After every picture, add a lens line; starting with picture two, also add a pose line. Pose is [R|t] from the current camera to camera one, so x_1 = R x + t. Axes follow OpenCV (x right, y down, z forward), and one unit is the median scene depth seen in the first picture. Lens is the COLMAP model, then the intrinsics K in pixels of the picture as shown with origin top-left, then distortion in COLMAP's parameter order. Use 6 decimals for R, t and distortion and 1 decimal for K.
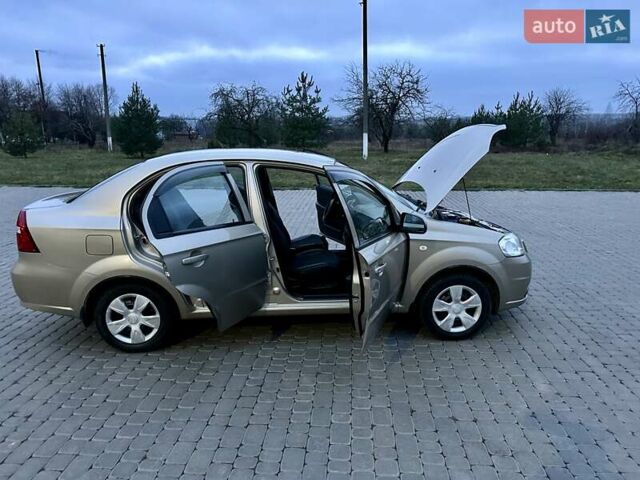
lens RADIAL K [[448.2, 0, 317.0], [0, 448.2, 240.5], [0, 0, 1]] dist [0.051306, -0.054855]
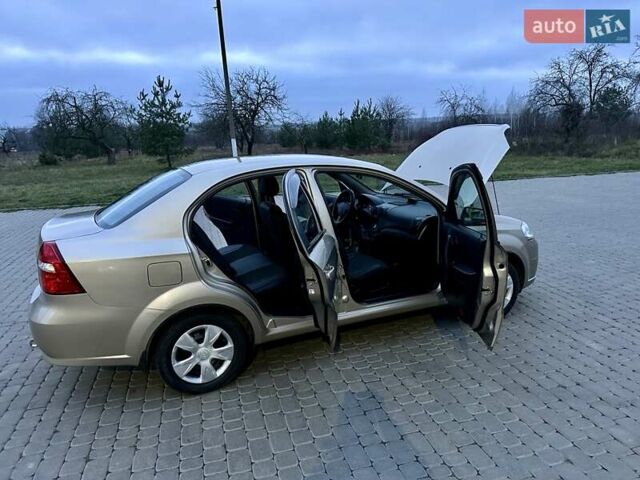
lens RADIAL K [[448.2, 0, 320.1], [0, 448.2, 241.2], [0, 0, 1]] dist [0.051306, -0.054855]
pose [[0.939704, -0.101749, 0.326502, -0.108457], [0.105593, 0.994392, 0.005979, -0.005508], [-0.325279, 0.028857, 0.945177, 0.024886]]
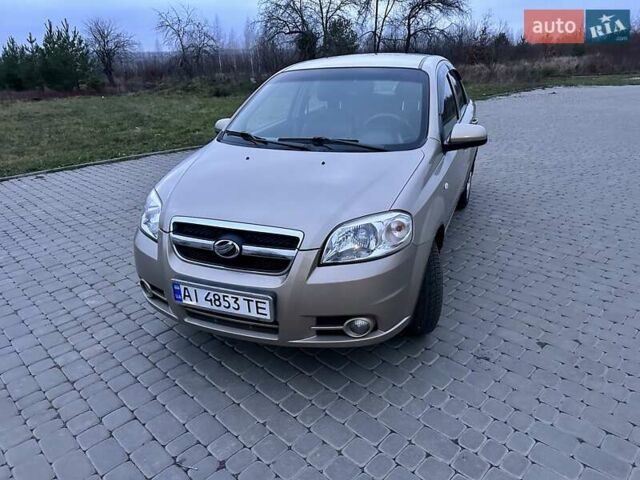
lens RADIAL K [[448.2, 0, 322.1], [0, 448.2, 240.1], [0, 0, 1]] dist [0.051306, -0.054855]
pose [[0.642523, -0.299021, 0.705514, 0.226881], [0.212575, 0.954136, 0.210800, -0.067674], [-0.736190, 0.014530, 0.676619, 0.329438]]
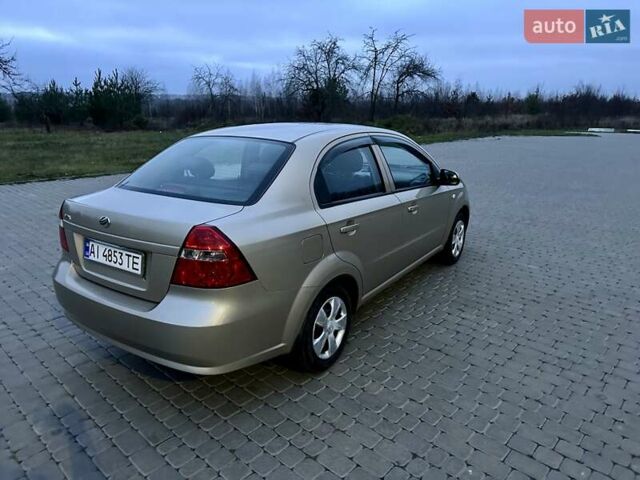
lens RADIAL K [[448.2, 0, 323.7], [0, 448.2, 240.3], [0, 0, 1]] dist [0.051306, -0.054855]
pose [[0.614060, -0.215463, 0.759280, -0.240154], [0.182869, 0.974678, 0.128694, -0.022521], [-0.767782, 0.059824, 0.637912, 0.111185]]
